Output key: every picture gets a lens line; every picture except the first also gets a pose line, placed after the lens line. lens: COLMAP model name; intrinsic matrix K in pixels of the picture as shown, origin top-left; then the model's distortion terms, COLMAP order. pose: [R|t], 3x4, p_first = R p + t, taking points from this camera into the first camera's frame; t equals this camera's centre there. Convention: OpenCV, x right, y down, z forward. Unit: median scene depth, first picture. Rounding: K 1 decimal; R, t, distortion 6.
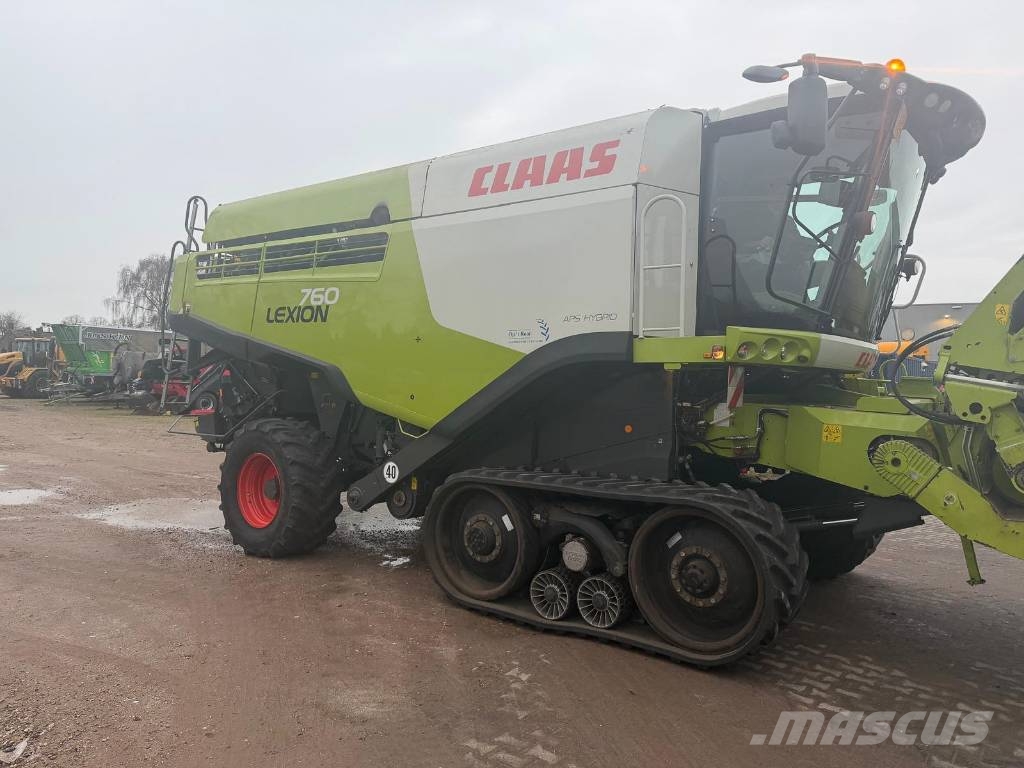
lens RADIAL K [[703.6, 0, 526.1], [0, 703.6, 383.4], [0, 0, 1]] dist [0.046354, -0.004072]
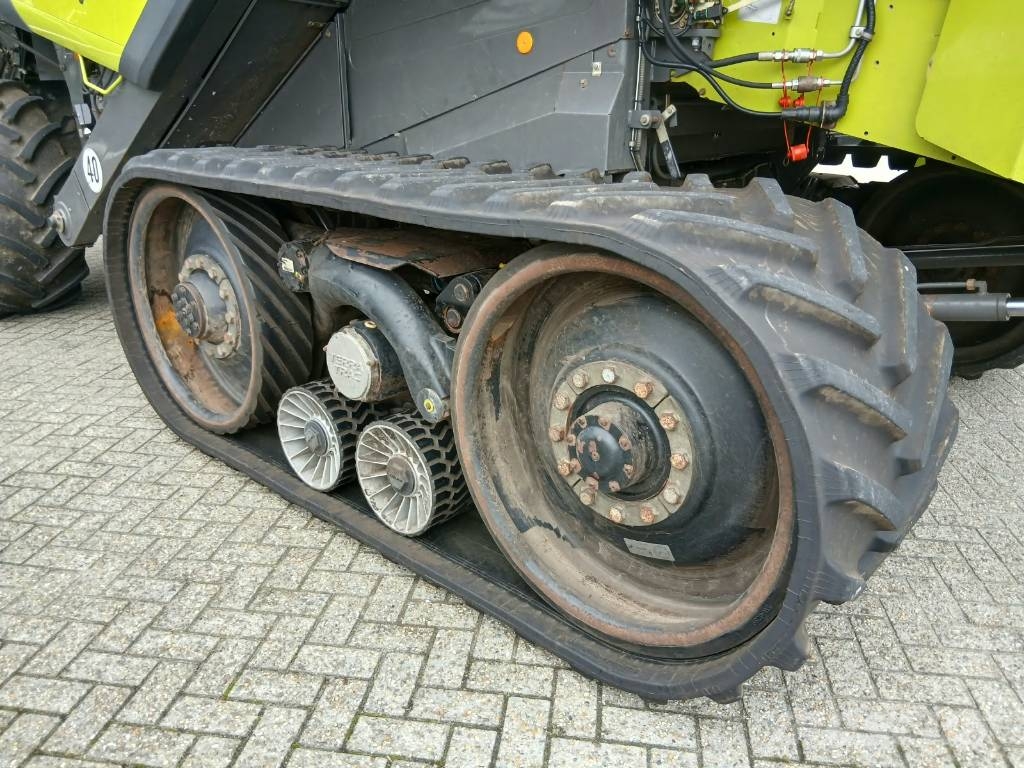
lens RADIAL K [[762.5, 0, 509.9], [0, 762.5, 379.8], [0, 0, 1]] dist [0.111653, -0.209323]
pose [[0.995292, 0.021269, -0.094558, 0.176006], [0.013387, 0.936104, 0.351468, 0.086047], [0.095992, -0.351079, 0.931412, 0.512095]]
